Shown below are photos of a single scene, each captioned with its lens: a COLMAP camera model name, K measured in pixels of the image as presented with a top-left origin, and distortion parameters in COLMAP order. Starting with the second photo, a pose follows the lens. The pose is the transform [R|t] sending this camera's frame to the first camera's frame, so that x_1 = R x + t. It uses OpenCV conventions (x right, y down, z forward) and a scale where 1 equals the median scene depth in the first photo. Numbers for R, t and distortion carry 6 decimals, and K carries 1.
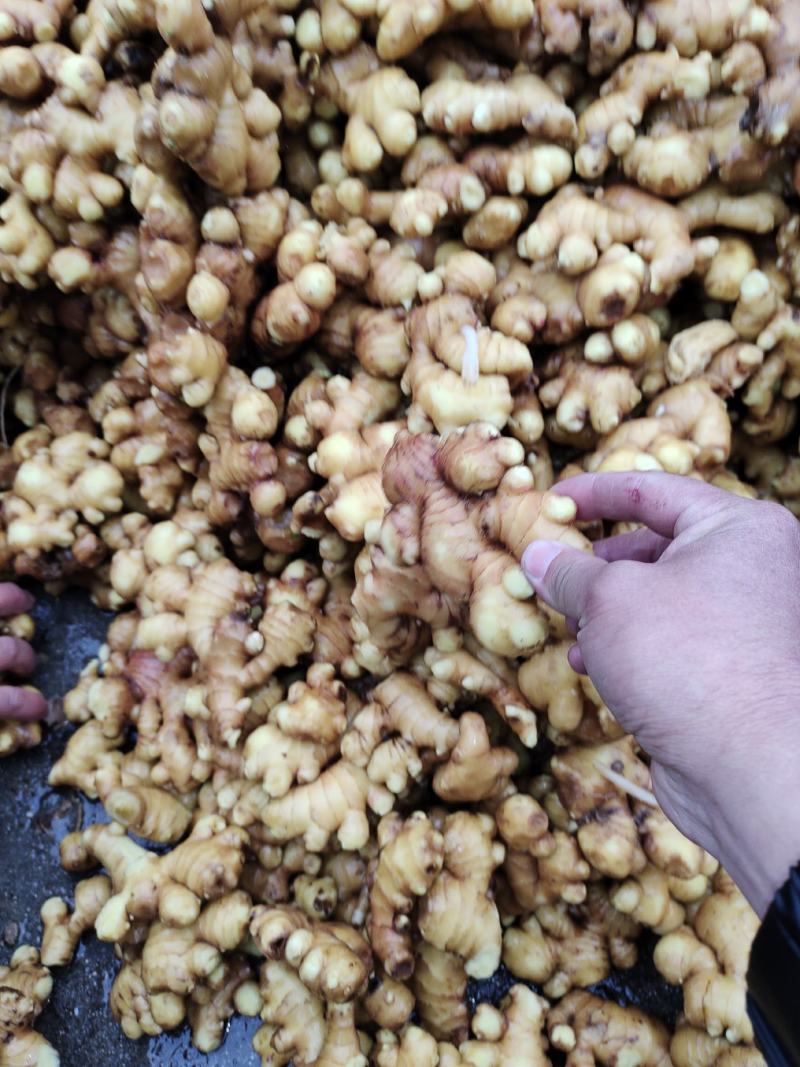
lens RADIAL K [[893.9, 0, 395.1], [0, 893.9, 495.6], [0, 0, 1]] dist [0.050985, -0.074413]
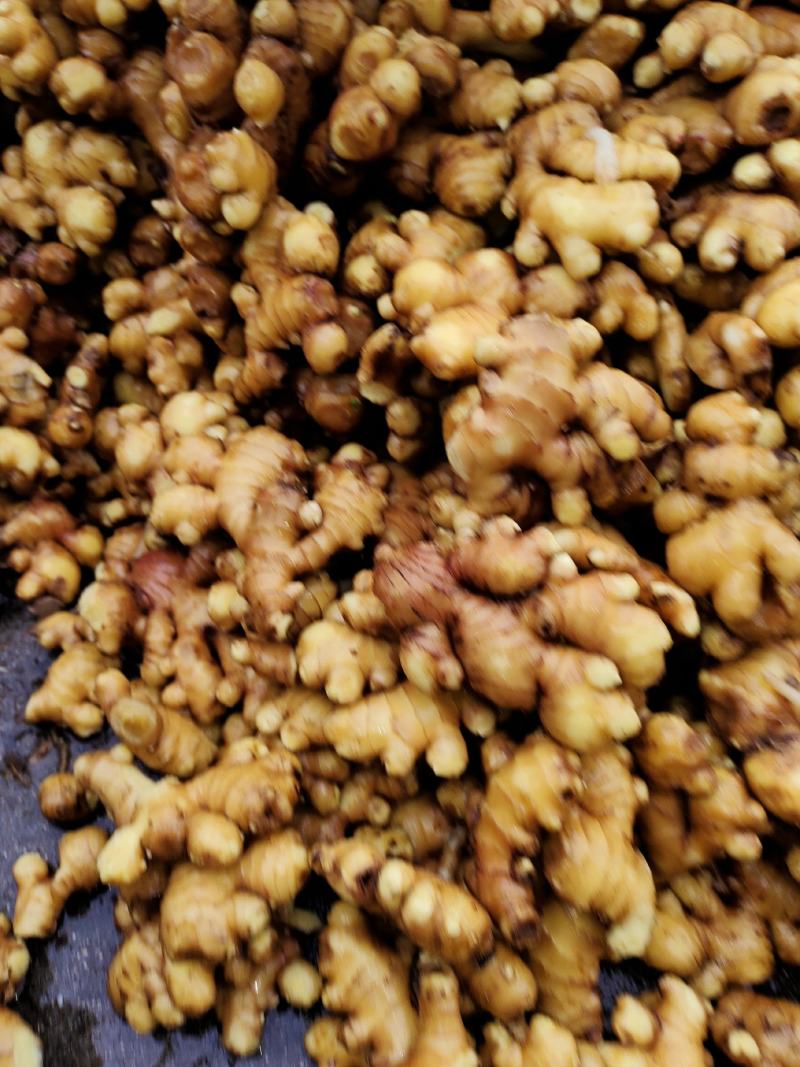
lens RADIAL K [[915.9, 0, 363.3], [0, 915.9, 533.0], [0, 0, 1]] dist [0.029681, -0.001488]
pose [[0.999090, 0.032349, 0.027809, -0.133872], [-0.030511, 0.997474, -0.064146, 0.227431], [-0.029814, 0.063239, 0.997553, 0.220357]]
